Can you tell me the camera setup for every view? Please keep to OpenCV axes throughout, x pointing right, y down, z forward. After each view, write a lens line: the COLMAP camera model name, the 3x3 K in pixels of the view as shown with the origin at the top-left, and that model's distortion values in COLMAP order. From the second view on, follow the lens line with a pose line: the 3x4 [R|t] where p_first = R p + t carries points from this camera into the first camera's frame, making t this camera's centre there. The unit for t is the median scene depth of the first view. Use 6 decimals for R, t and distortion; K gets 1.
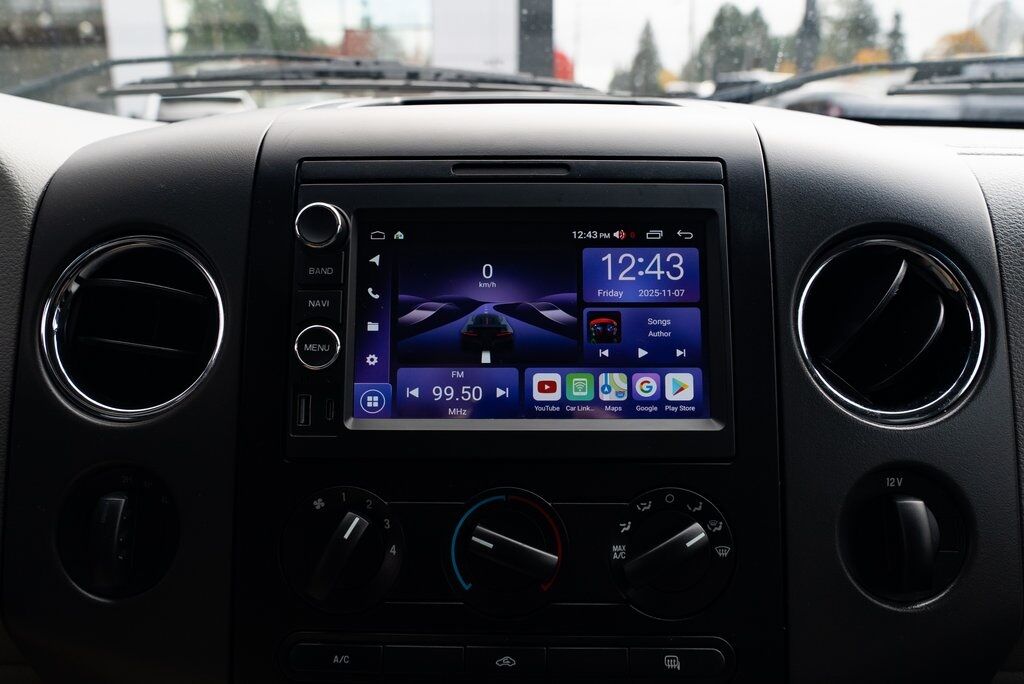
lens RADIAL K [[852.7, 0, 512.0], [0, 852.7, 342.0], [0, 0, 1]] dist [-0.031149, 0.000448]
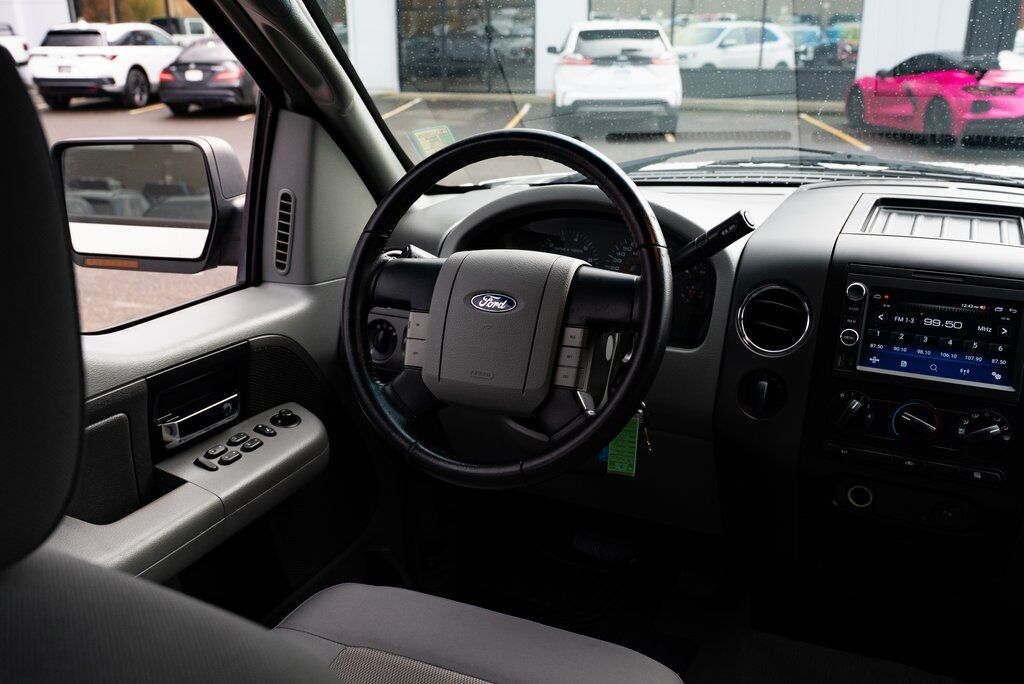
lens RADIAL K [[908.6, 0, 512.0], [0, 908.6, 342.0], [0, 0, 1]] dist [0.002170, -0.009099]
pose [[0.908127, 0.135048, -0.396316, -0.057163], [-0.108089, 0.990086, 0.089702, -0.120317], [0.404501, -0.038624, 0.913721, -2.019643]]
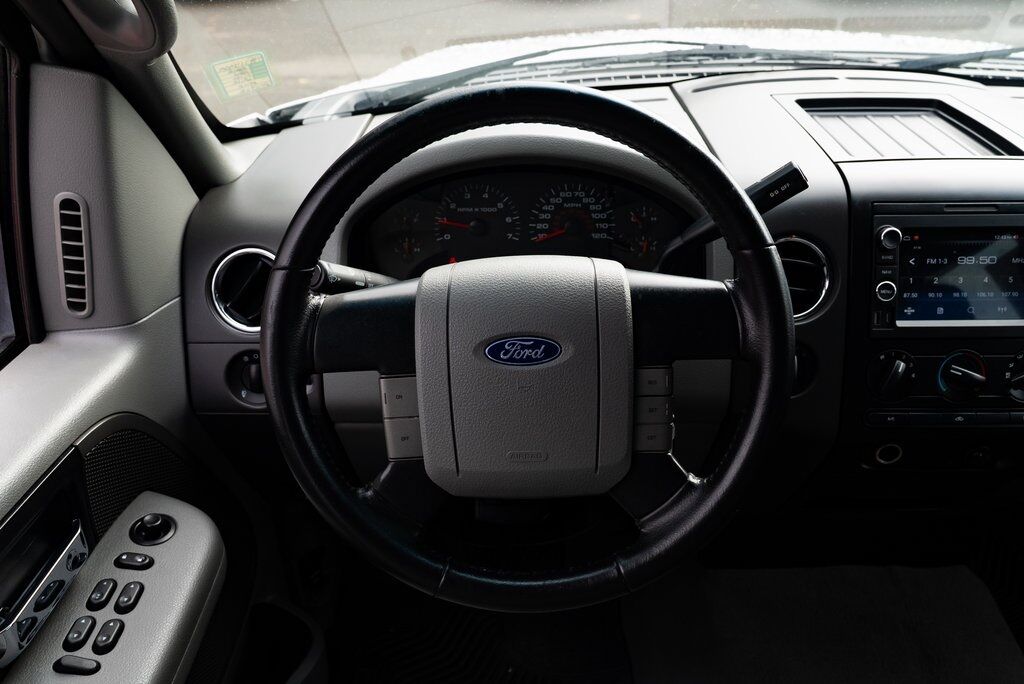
lens RADIAL K [[802.9, 0, 512.0], [0, 802.9, 342.0], [0, 0, 1]] dist [-0.005297, 0.001107]
pose [[0.999932, -0.011458, 0.002157, -1.236674], [0.010511, 0.965956, 0.258494, -0.429577], [-0.005045, -0.258454, 0.966010, -1.118680]]
